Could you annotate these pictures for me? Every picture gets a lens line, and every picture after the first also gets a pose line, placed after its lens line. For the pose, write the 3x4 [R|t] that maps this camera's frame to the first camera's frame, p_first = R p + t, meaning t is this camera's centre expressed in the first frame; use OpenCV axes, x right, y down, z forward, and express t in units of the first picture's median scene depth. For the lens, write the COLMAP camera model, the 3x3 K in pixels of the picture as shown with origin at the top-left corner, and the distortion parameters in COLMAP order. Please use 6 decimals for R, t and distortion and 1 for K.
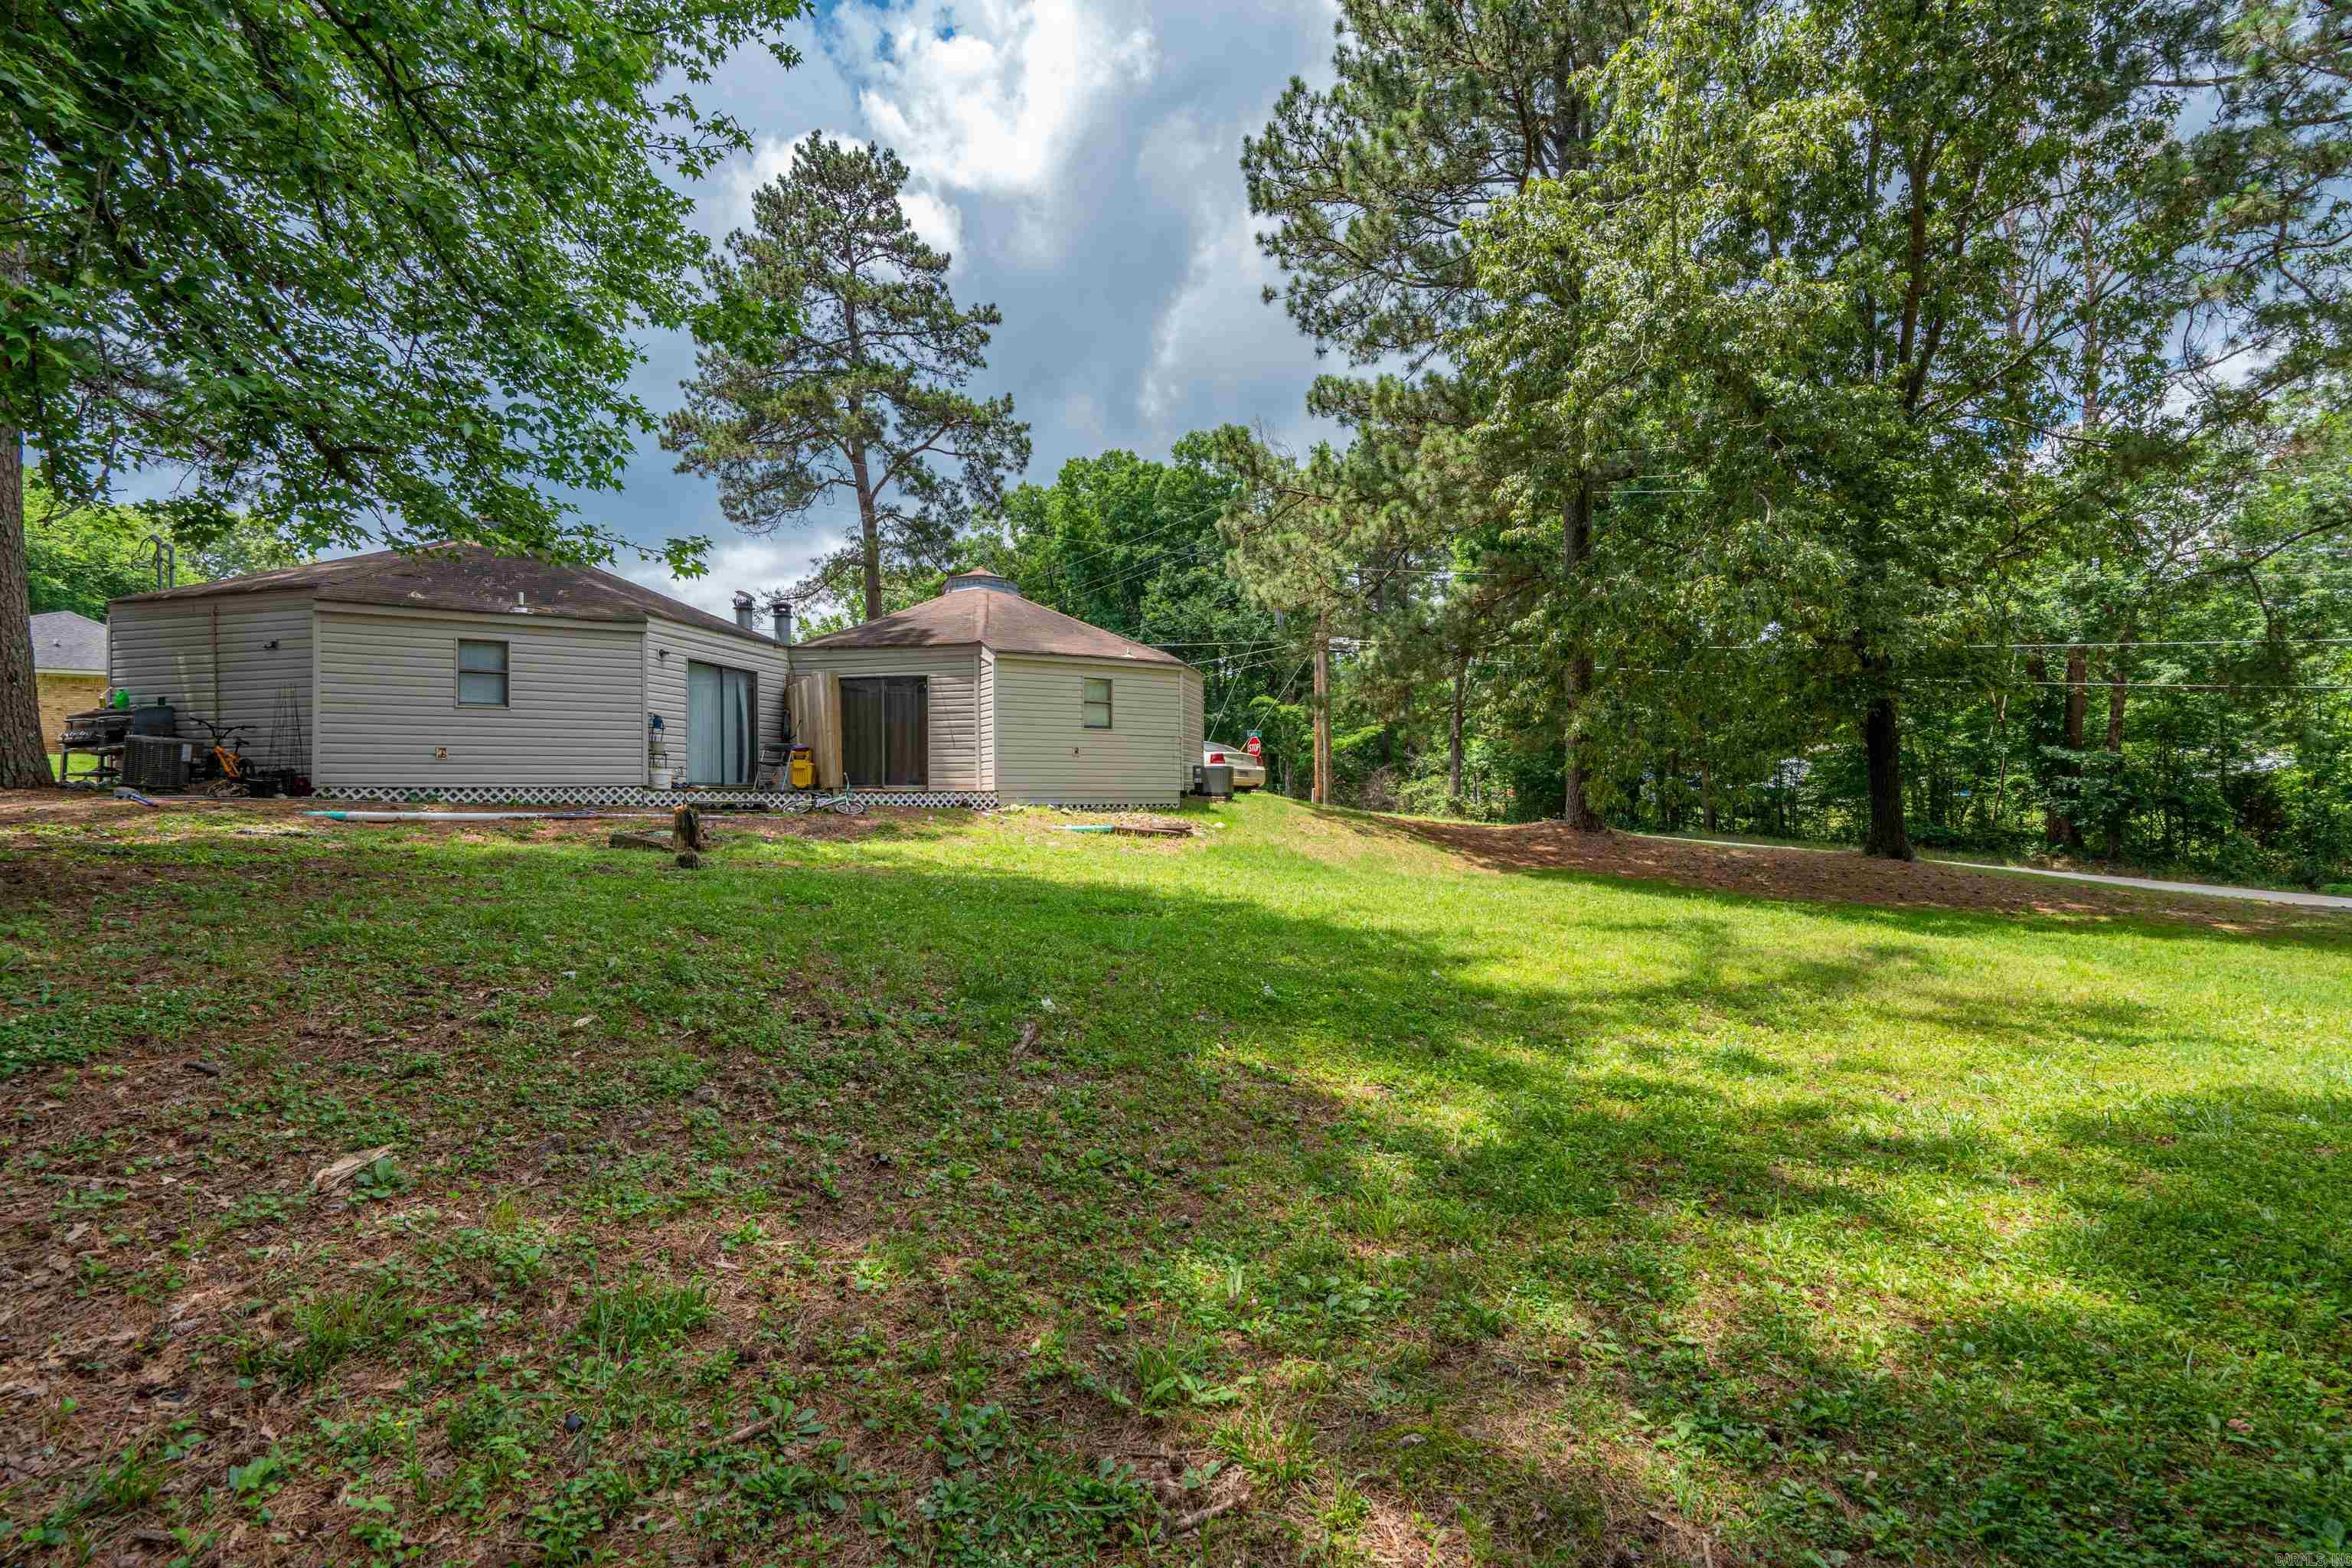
lens RADIAL K [[1068.5, 0, 1179.9], [0, 1068.5, 784.3], [0, 0, 1]] dist [0.000923, 0.000332]
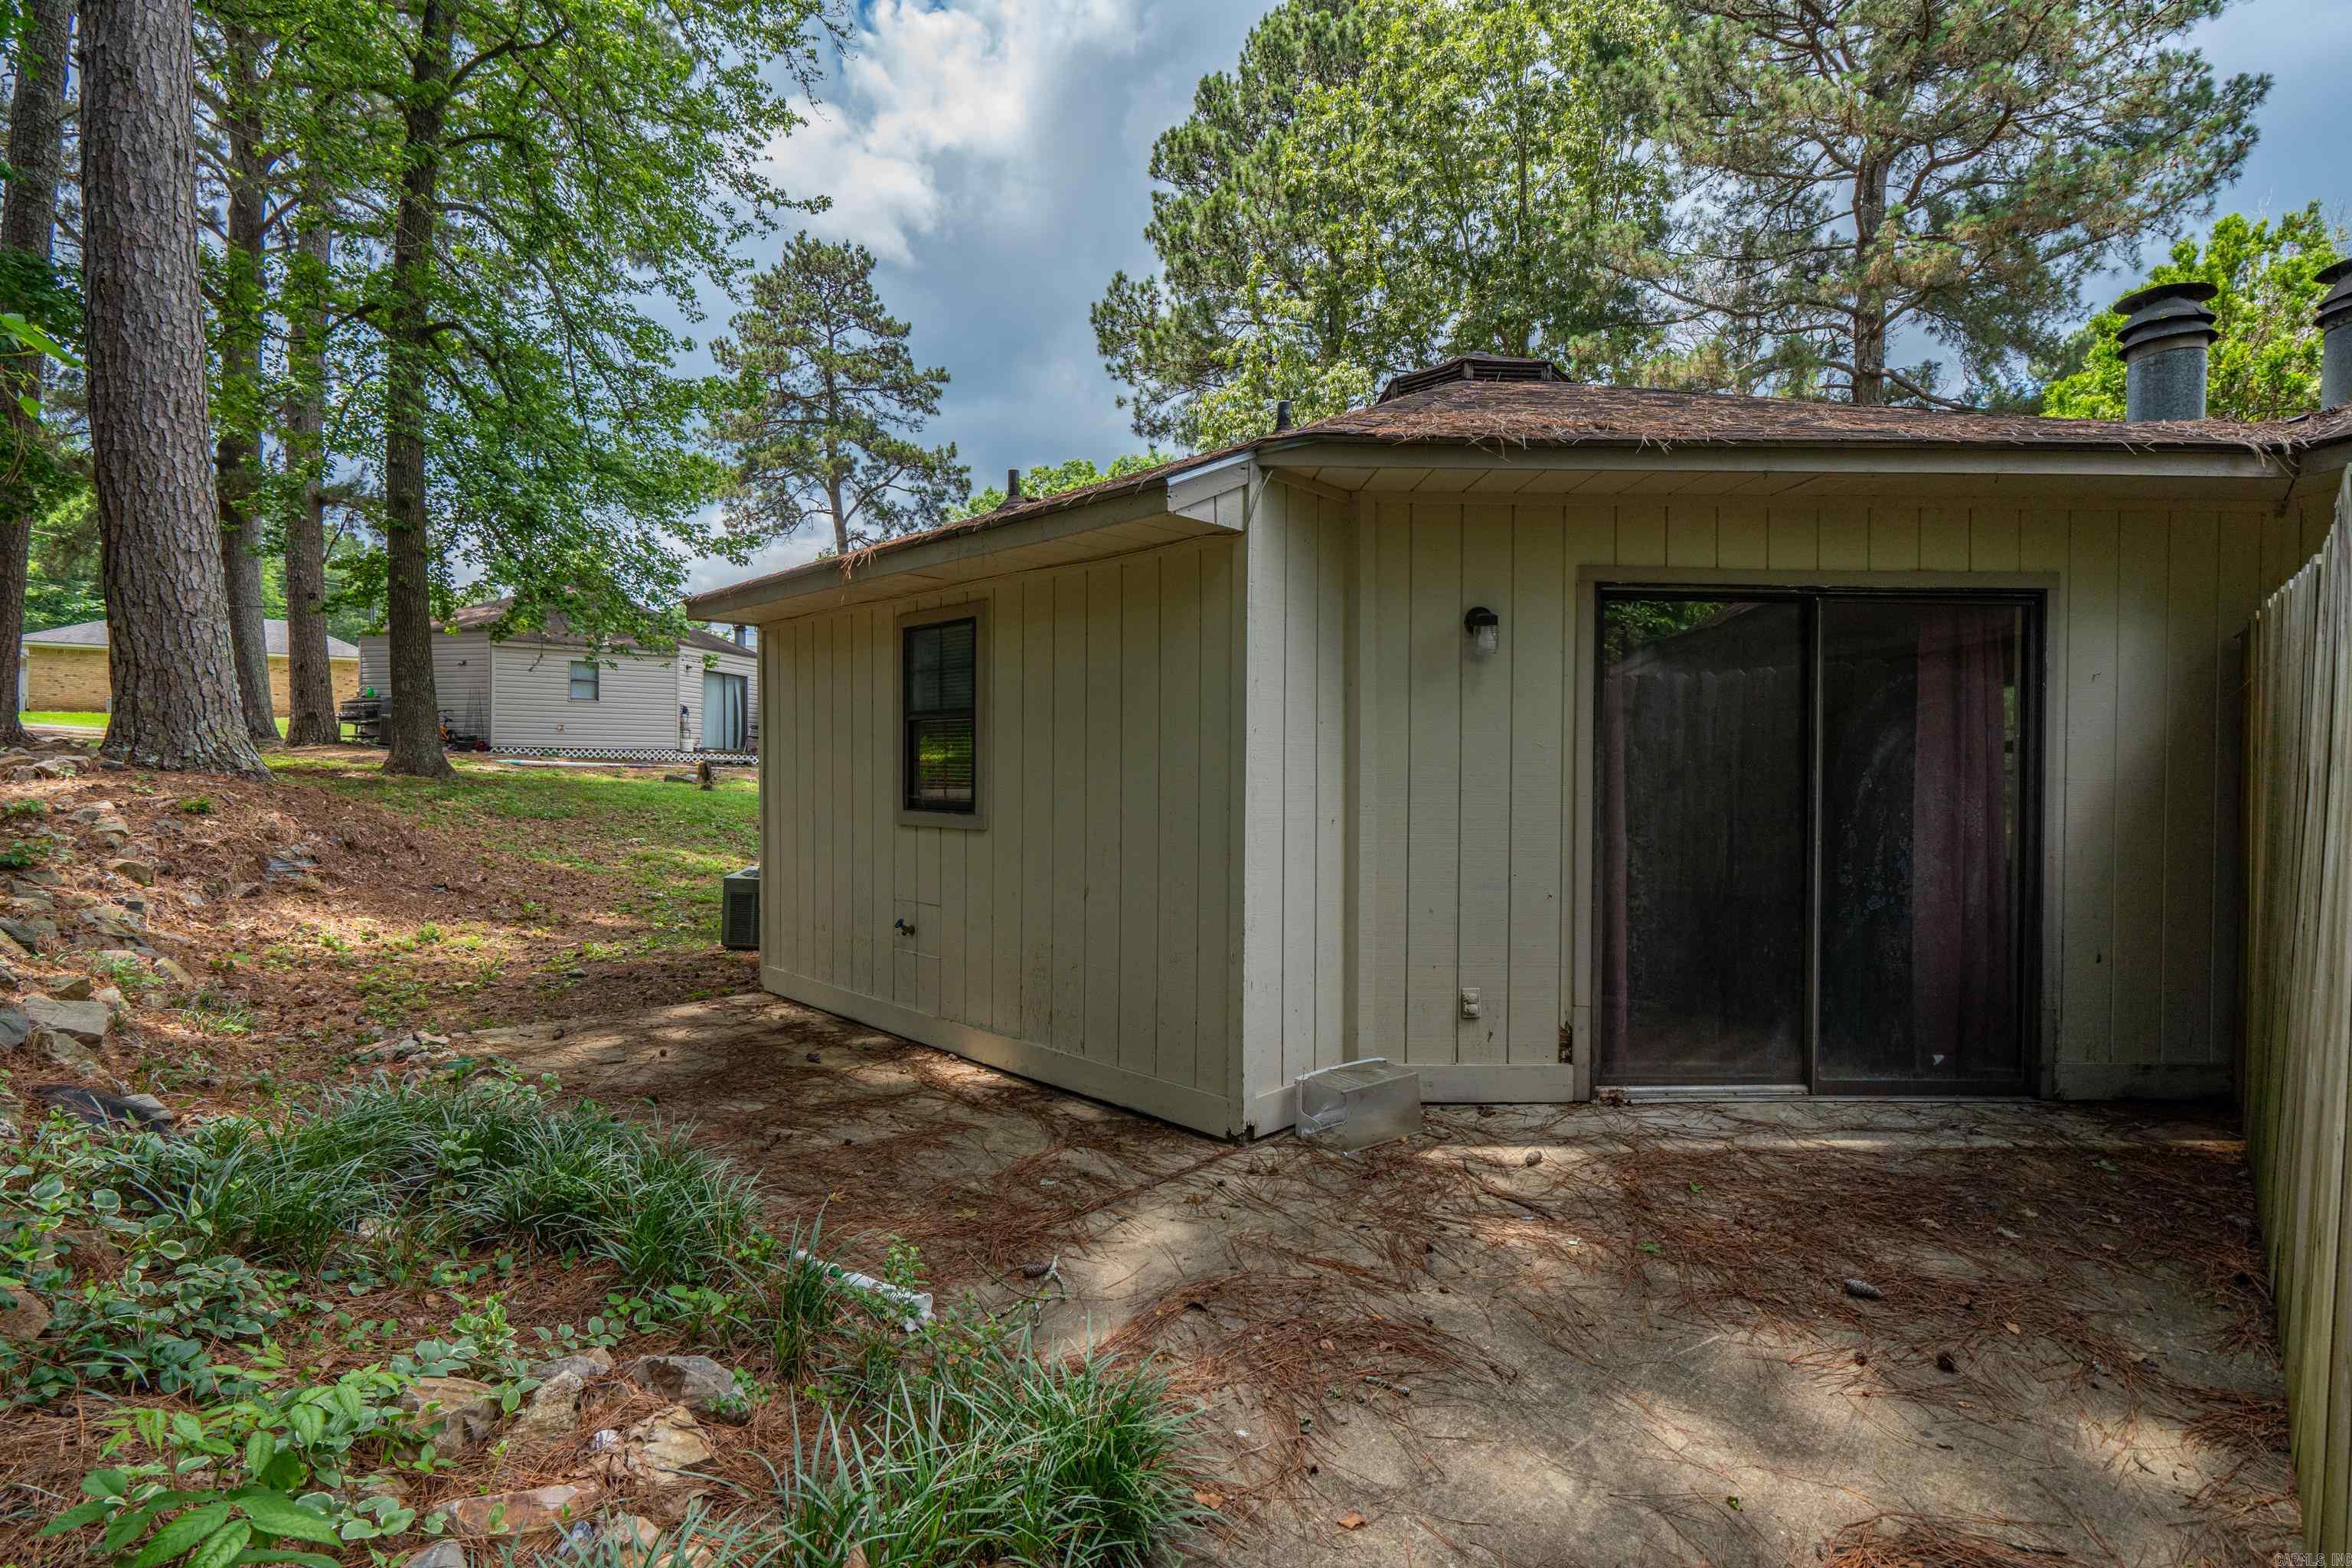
lens RADIAL K [[1068.5, 0, 1172.1], [0, 1068.5, 783.7], [0, 0, 1]] dist [0.000923, 0.000332]
pose [[0.999804, 0.018548, -0.006883, 0.114434], [-0.018367, 0.999507, 0.025452, -0.000543], [0.007352, -0.025320, 0.999652, -0.268464]]
